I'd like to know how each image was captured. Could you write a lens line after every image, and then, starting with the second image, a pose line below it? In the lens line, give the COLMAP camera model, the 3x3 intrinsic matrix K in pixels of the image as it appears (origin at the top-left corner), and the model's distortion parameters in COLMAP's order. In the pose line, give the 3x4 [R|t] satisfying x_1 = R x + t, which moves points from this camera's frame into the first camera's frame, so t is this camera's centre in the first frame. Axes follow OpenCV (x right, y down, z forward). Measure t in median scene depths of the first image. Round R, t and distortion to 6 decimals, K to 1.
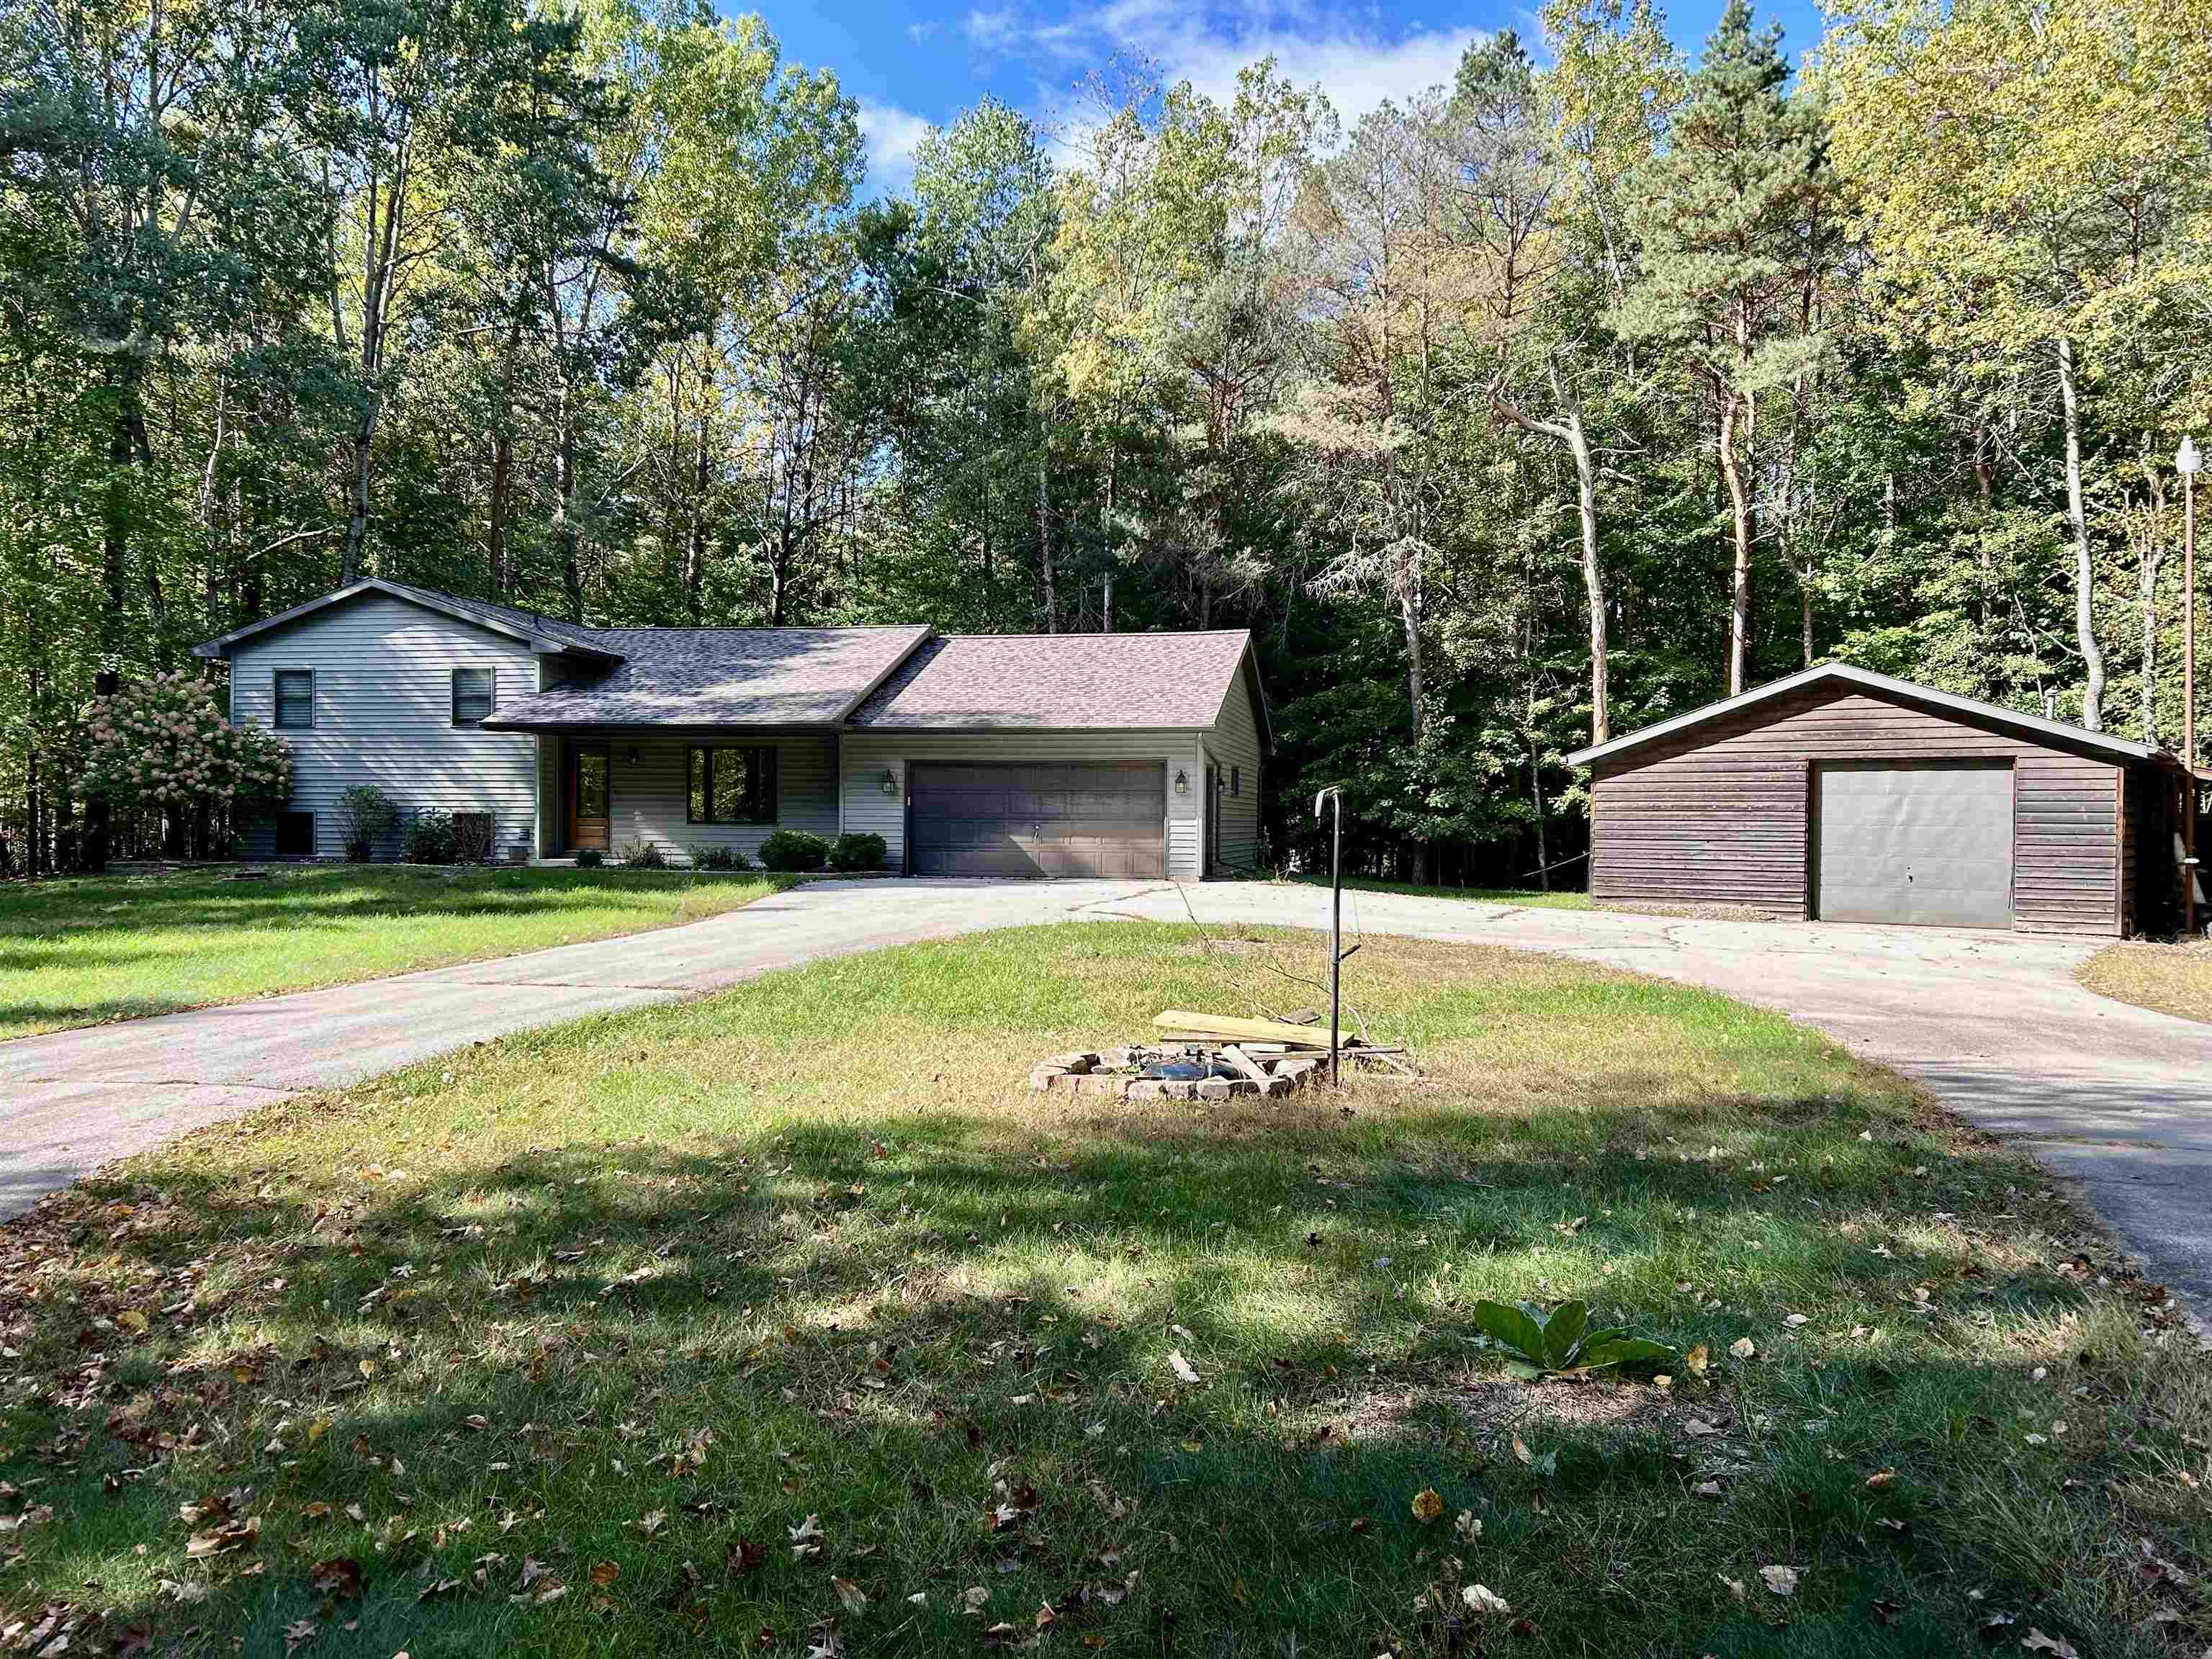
lens RADIAL K [[1680.5, 0, 1113.6], [0, 1680.5, 830.6], [0, 0, 1]] dist [0.027027, -0.016423]
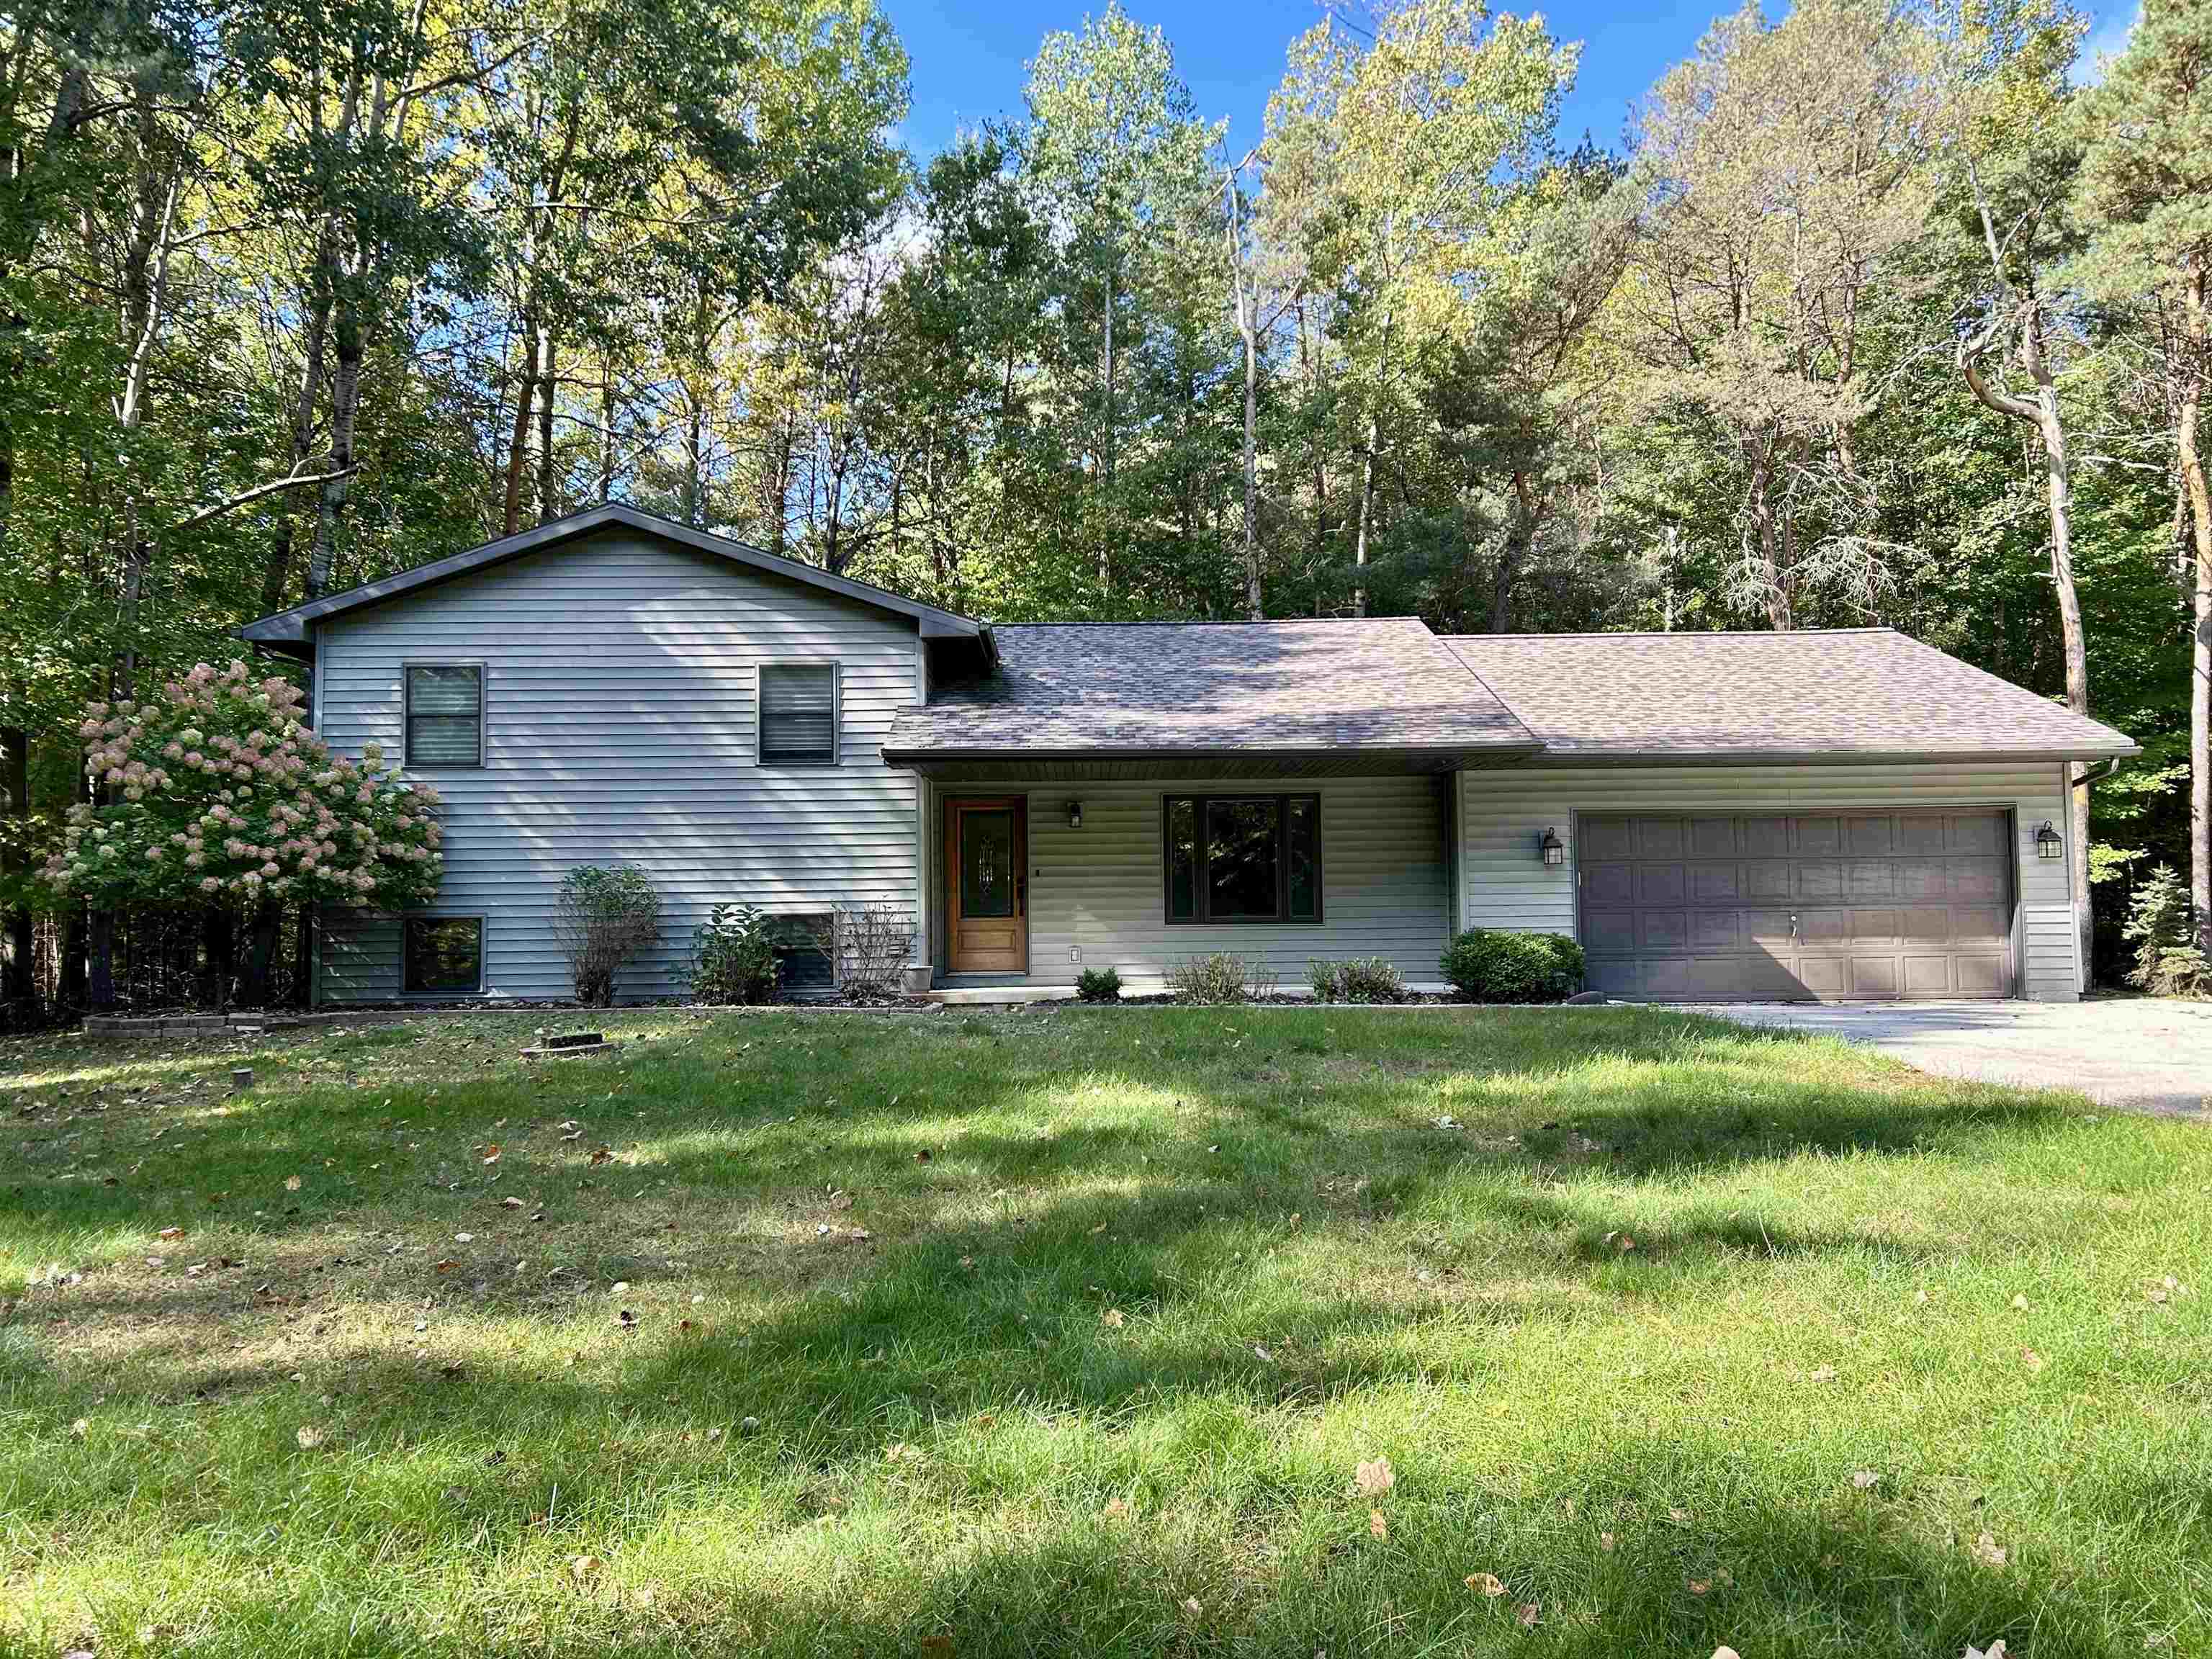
lens RADIAL K [[1680.5, 0, 1104.1], [0, 1680.5, 816.0], [0, 0, 1]] dist [0.027027, -0.016423]
pose [[0.975356, -0.004374, 0.220593, -0.411965], [0.020765, 0.997186, -0.072038, 0.000002], [-0.219657, 0.074843, 0.972702, 0.423490]]
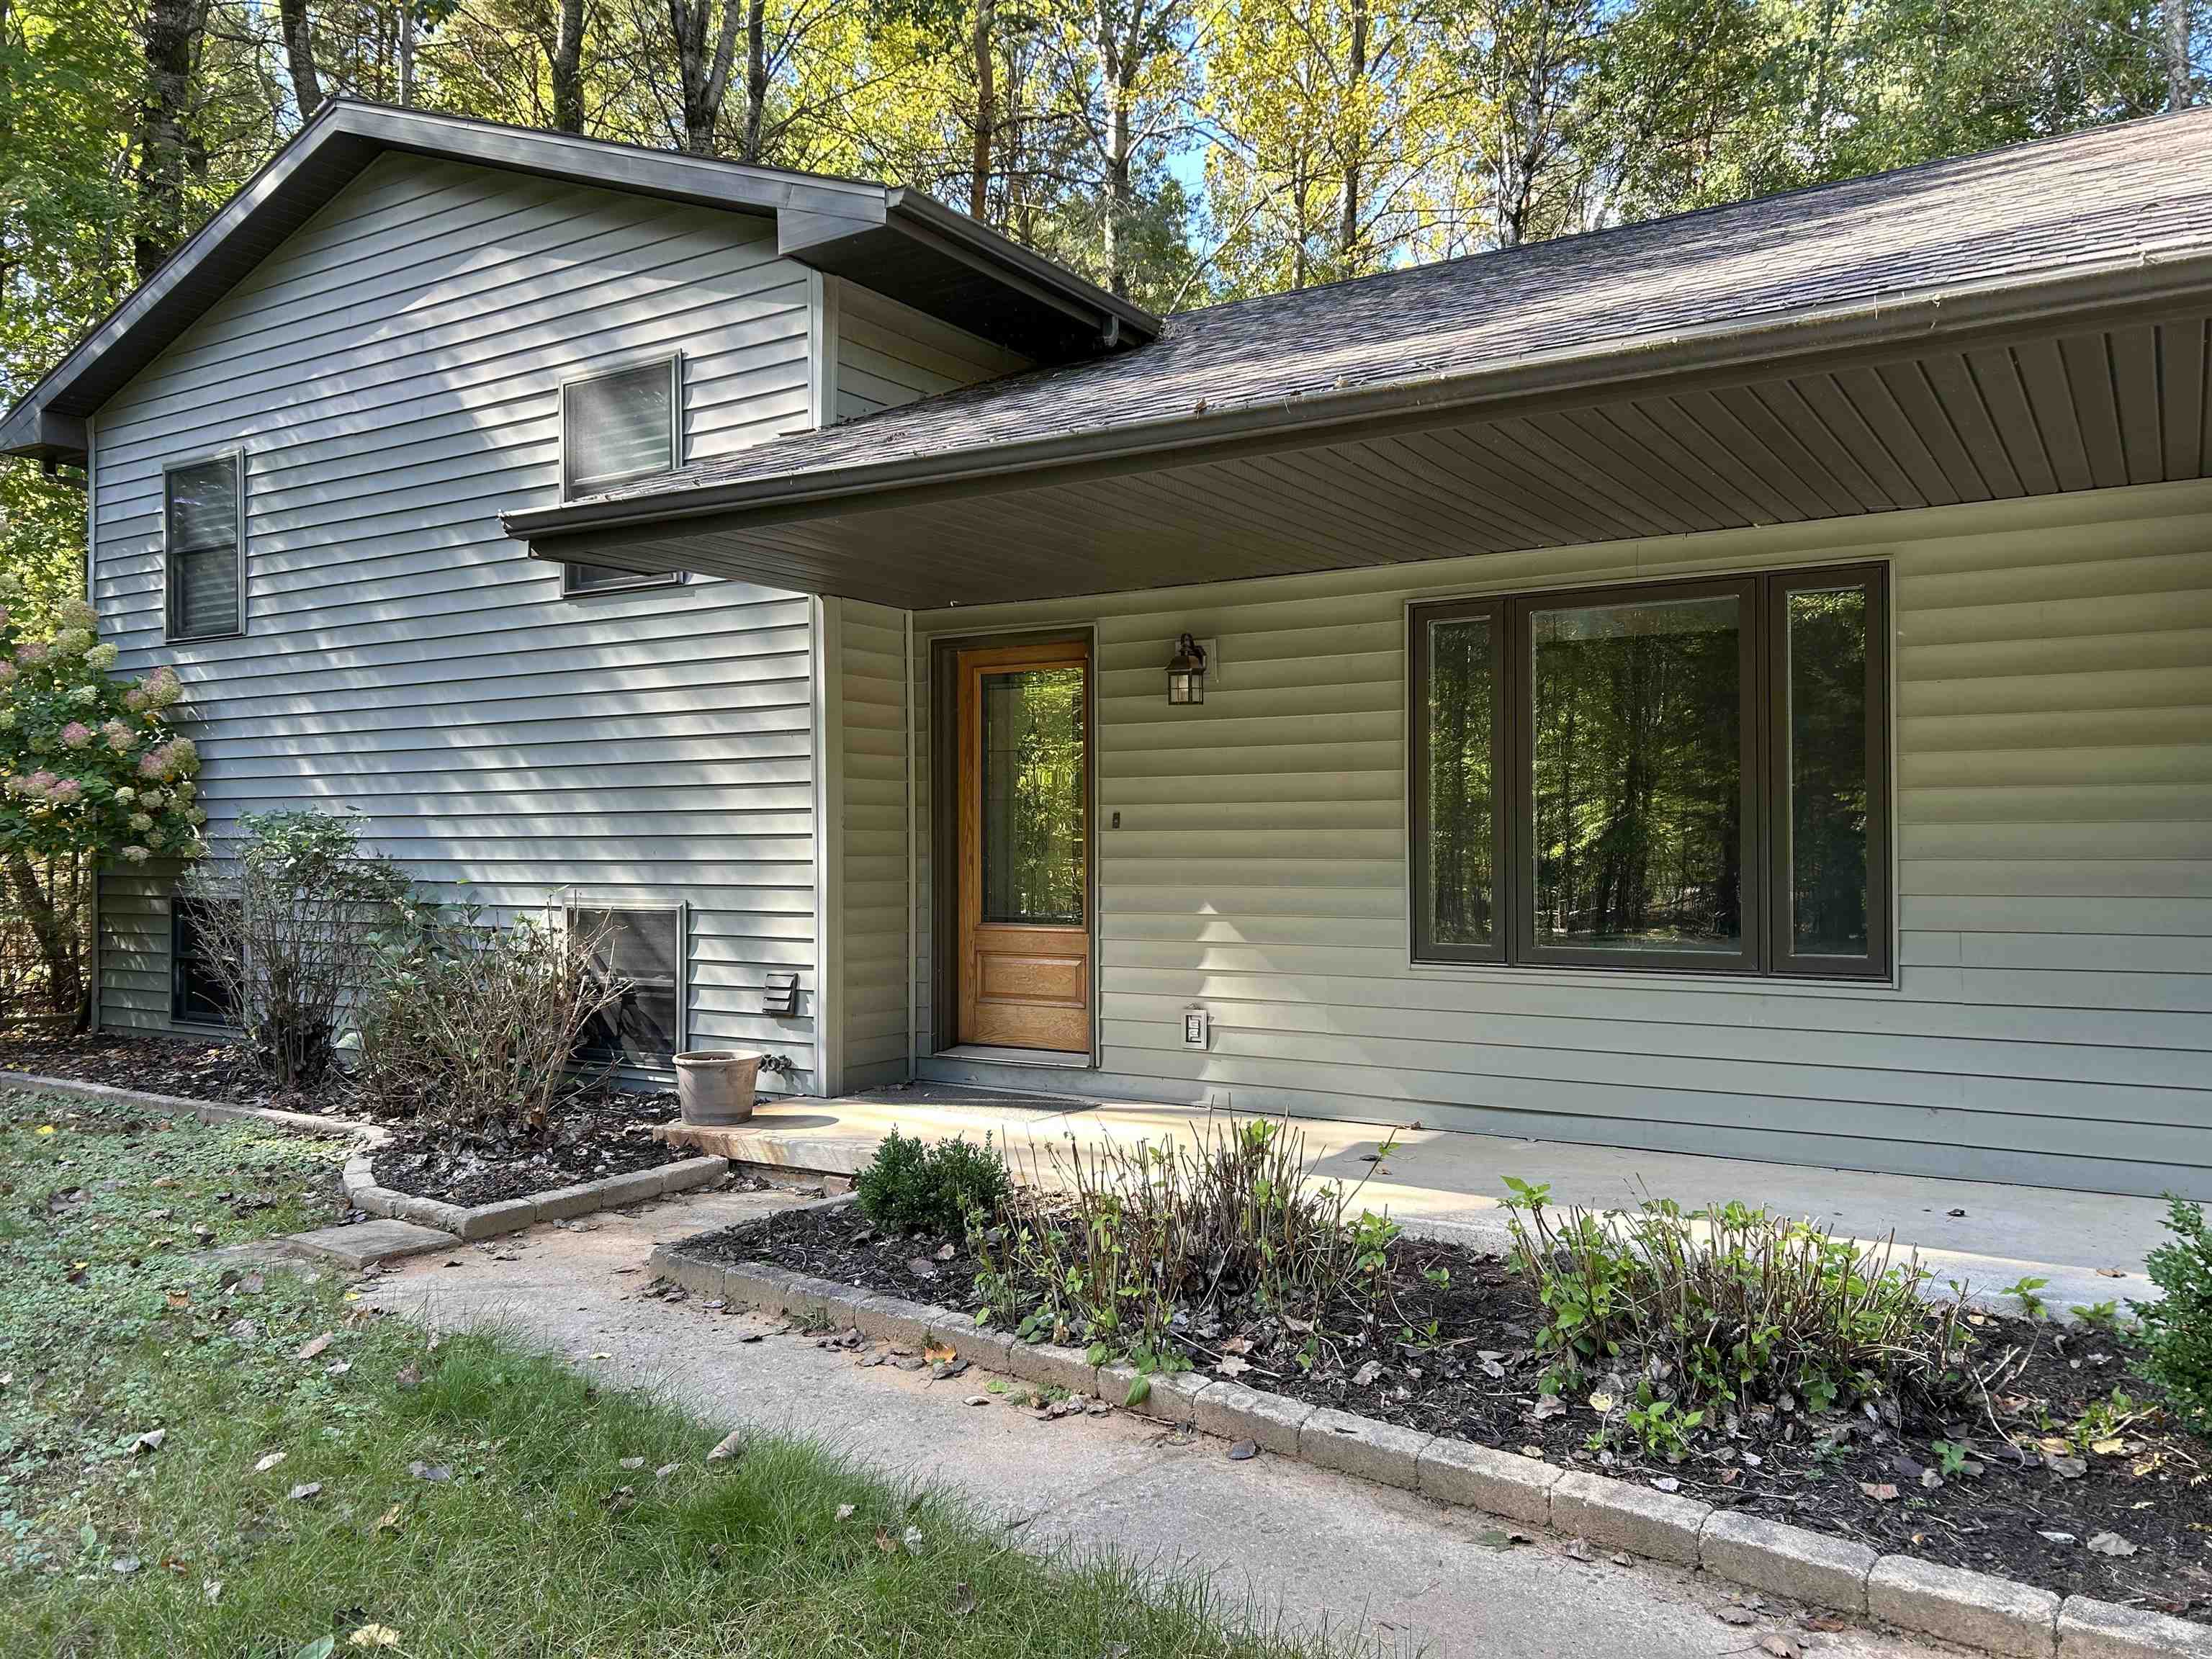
lens RADIAL K [[1680.5, 0, 1108.6], [0, 1680.5, 836.4], [0, 0, 1]] dist [0.027027, -0.016423]
pose [[0.935613, -0.013206, -0.352780, -0.216650], [0.010125, 0.999893, -0.010576, -0.018710], [0.352882, 0.006323, 0.935646, 0.790257]]
